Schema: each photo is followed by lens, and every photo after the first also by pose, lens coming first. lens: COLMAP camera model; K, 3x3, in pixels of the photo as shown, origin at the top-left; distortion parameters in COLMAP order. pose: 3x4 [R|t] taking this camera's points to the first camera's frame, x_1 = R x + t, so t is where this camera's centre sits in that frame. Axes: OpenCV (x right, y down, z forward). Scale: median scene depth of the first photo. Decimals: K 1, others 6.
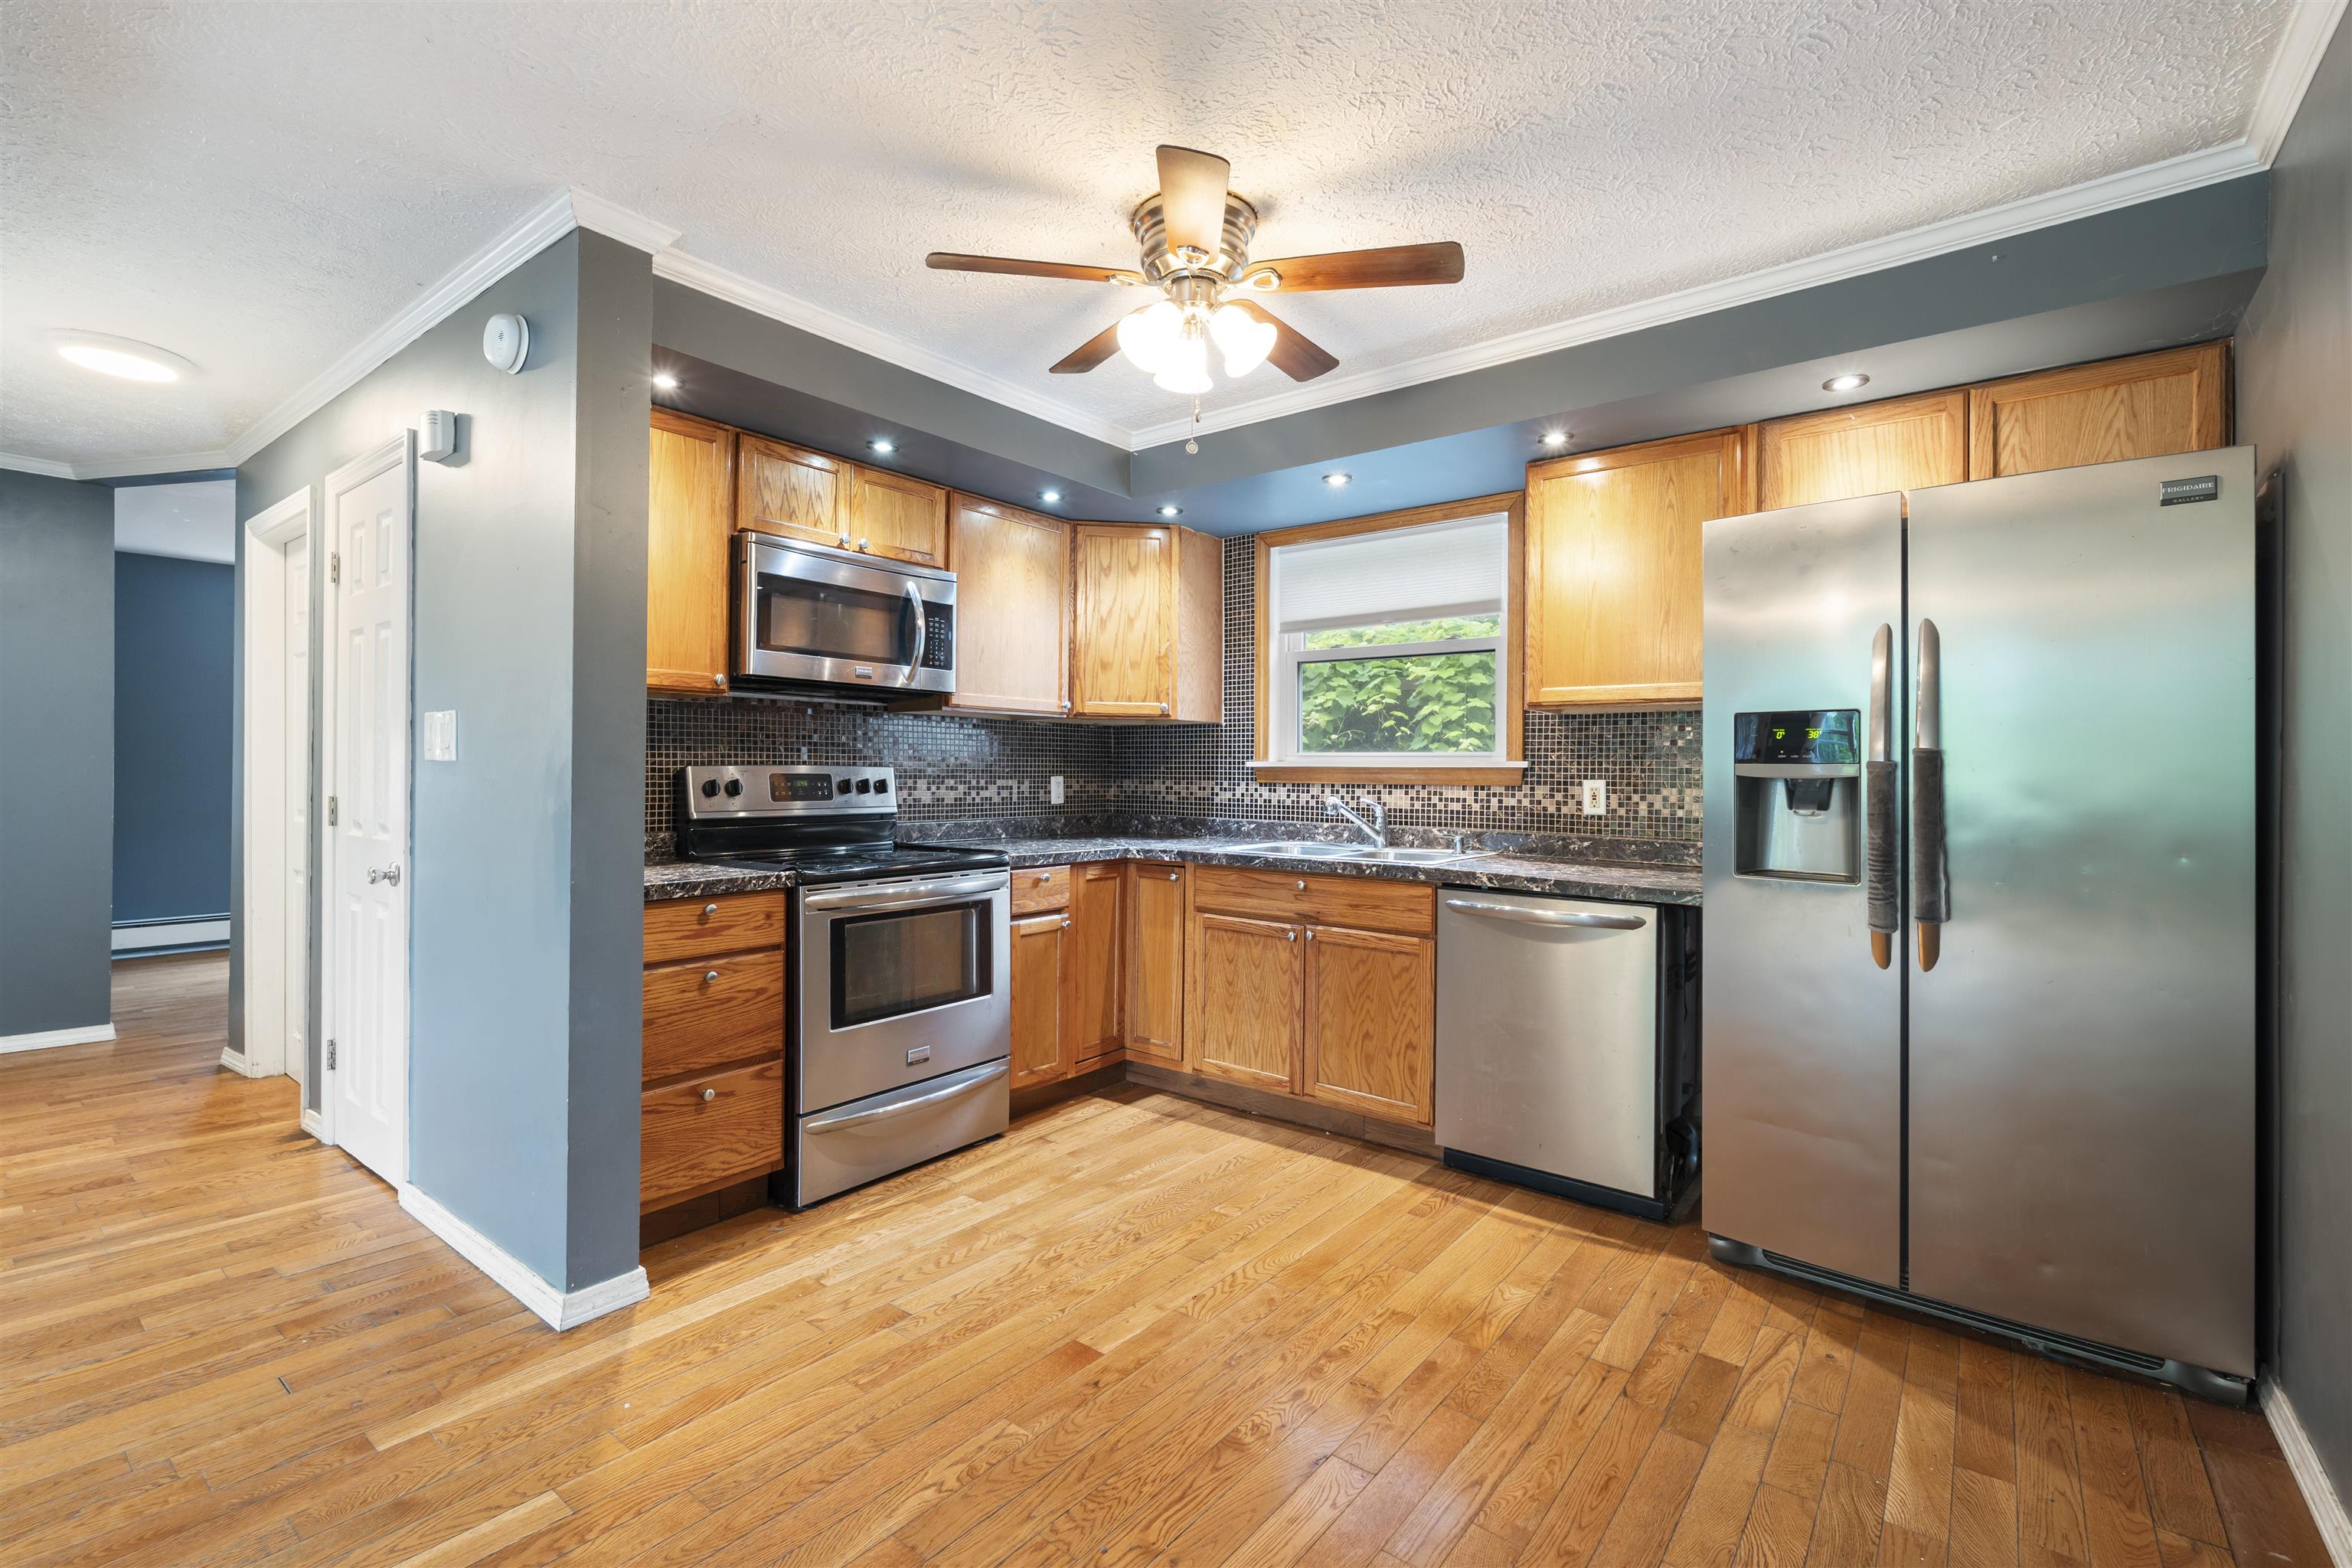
lens RADIAL K [[1033.4, 0, 1181.4], [0, 1033.4, 745.6], [0, 0, 1]] dist [-0.002686, 0.000037]
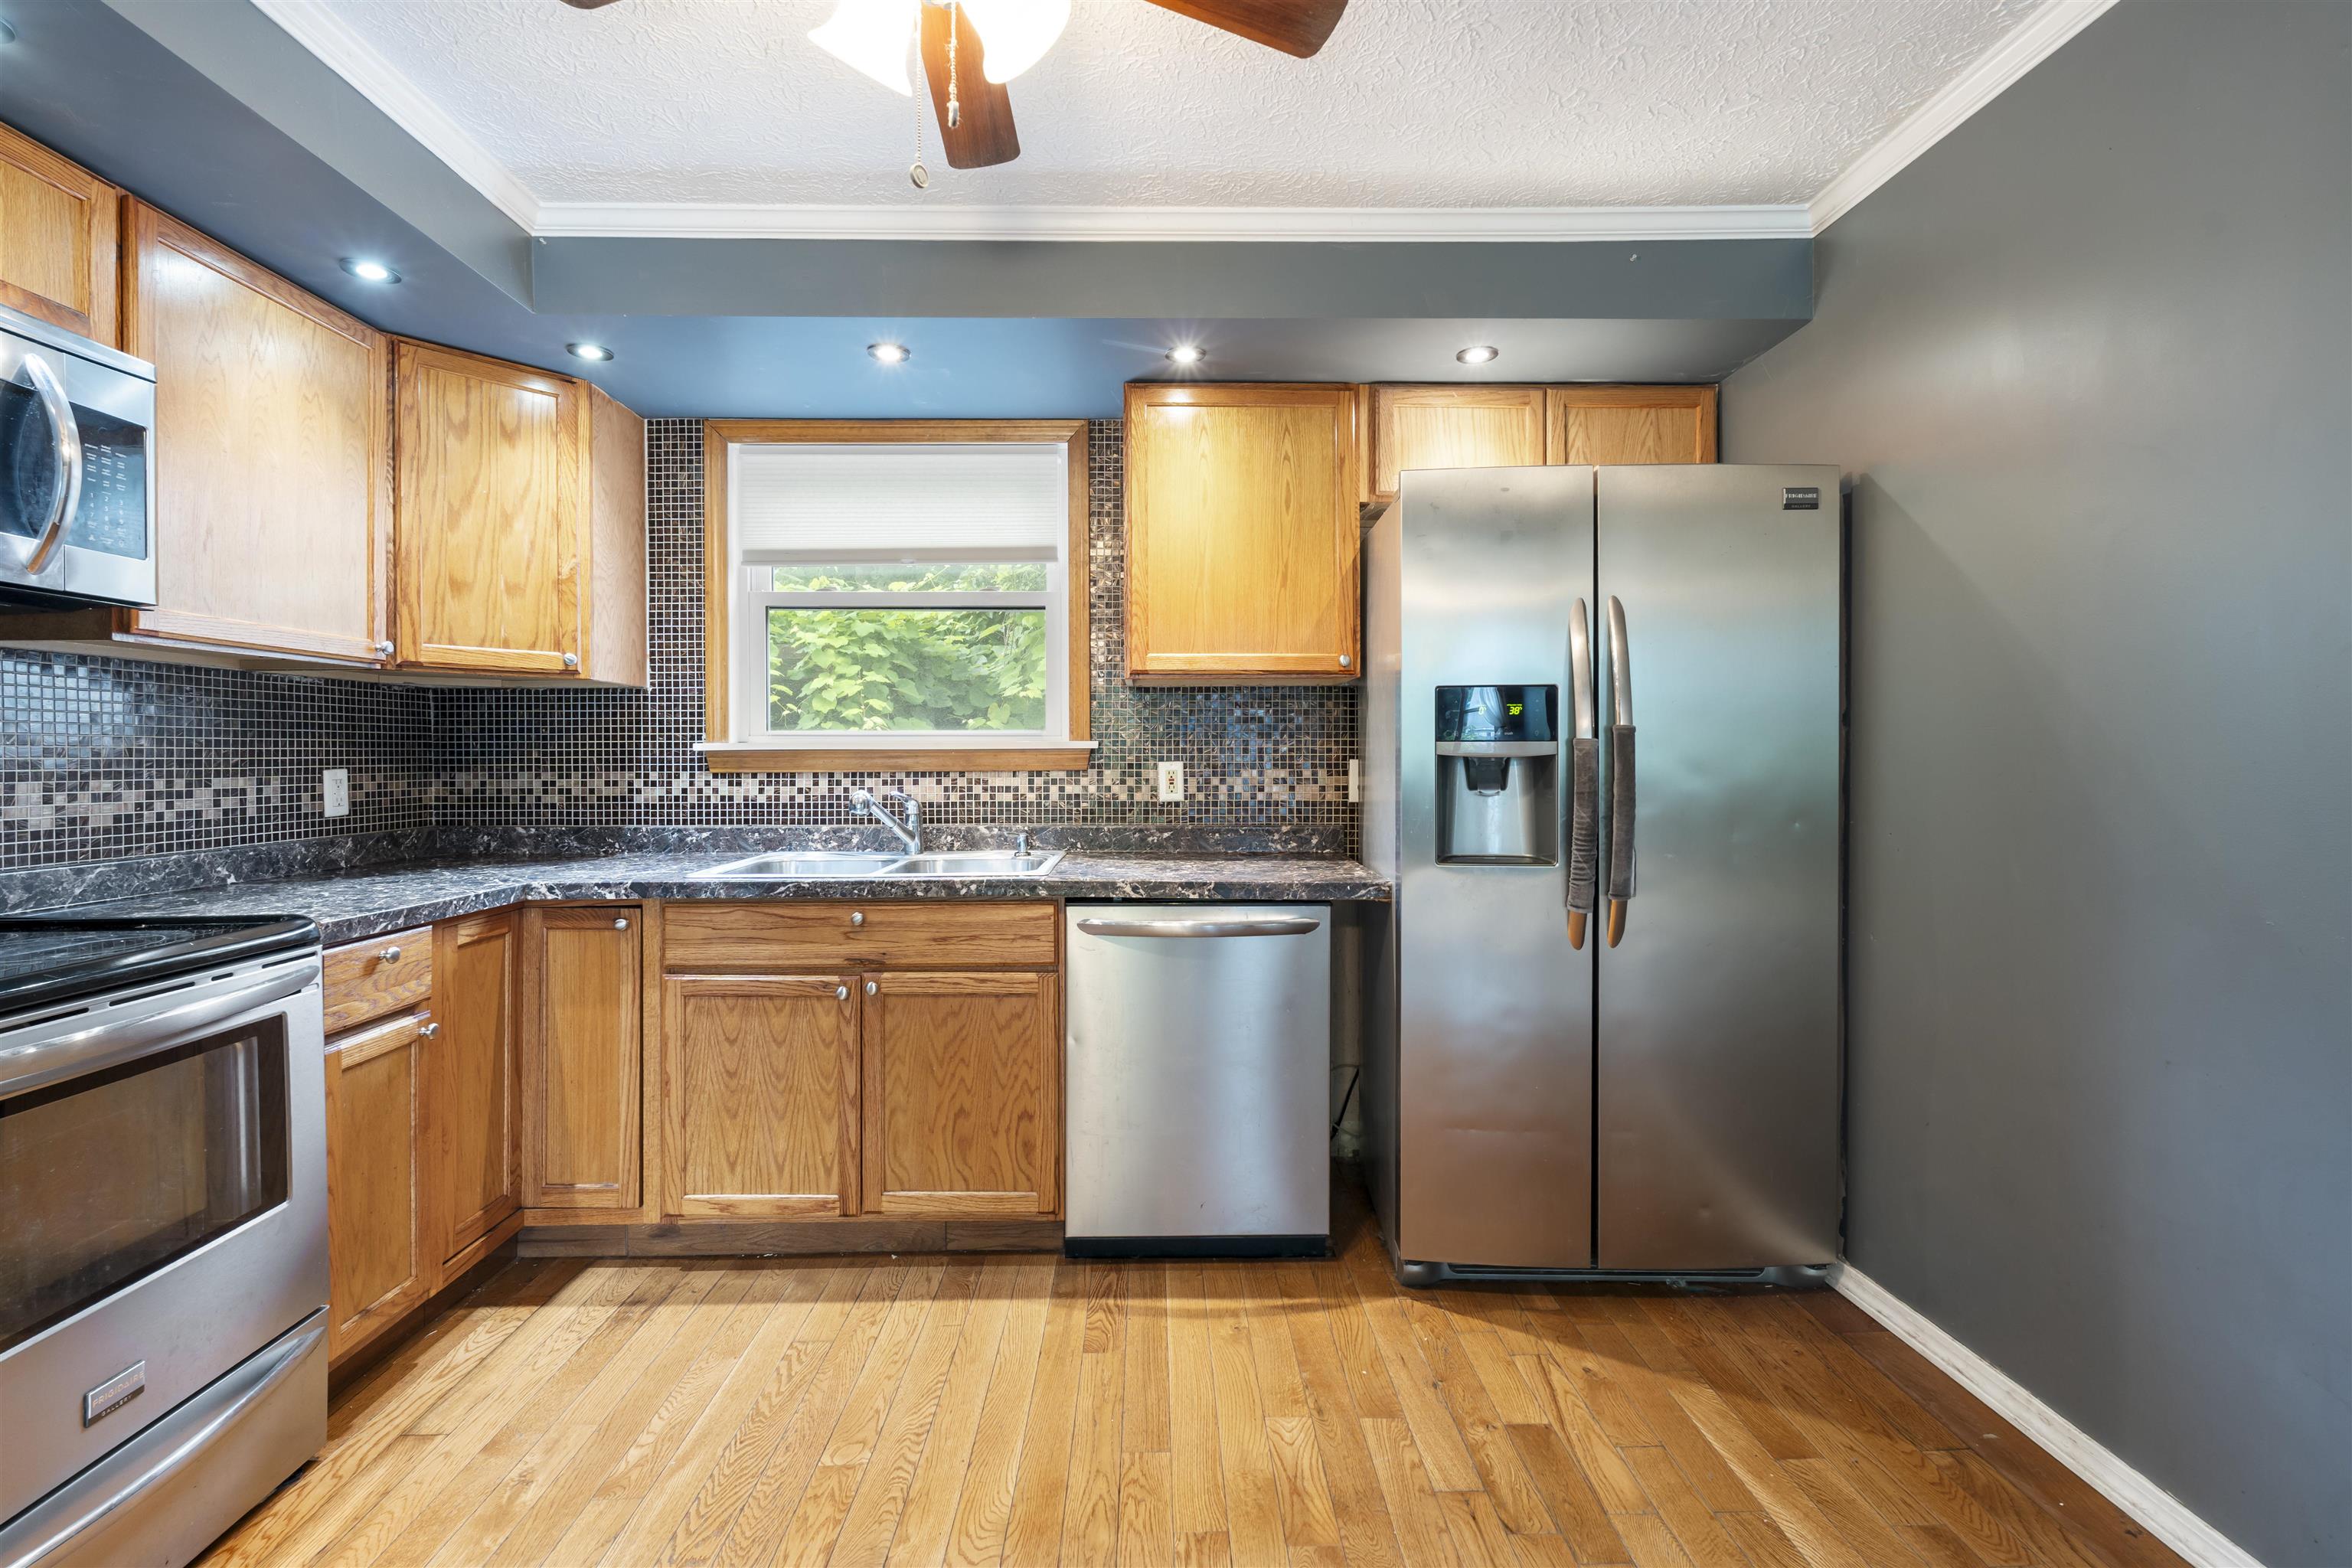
lens RADIAL K [[1033.4, 0, 1181.4], [0, 1033.4, 745.6], [0, 0, 1]] dist [-0.002686, 0.000037]
pose [[0.776206, -0.005485, 0.630455, -0.153077], [-0.005306, 0.999870, 0.015231, 0.005971], [-0.630457, -0.015167, 0.776076, 0.314063]]
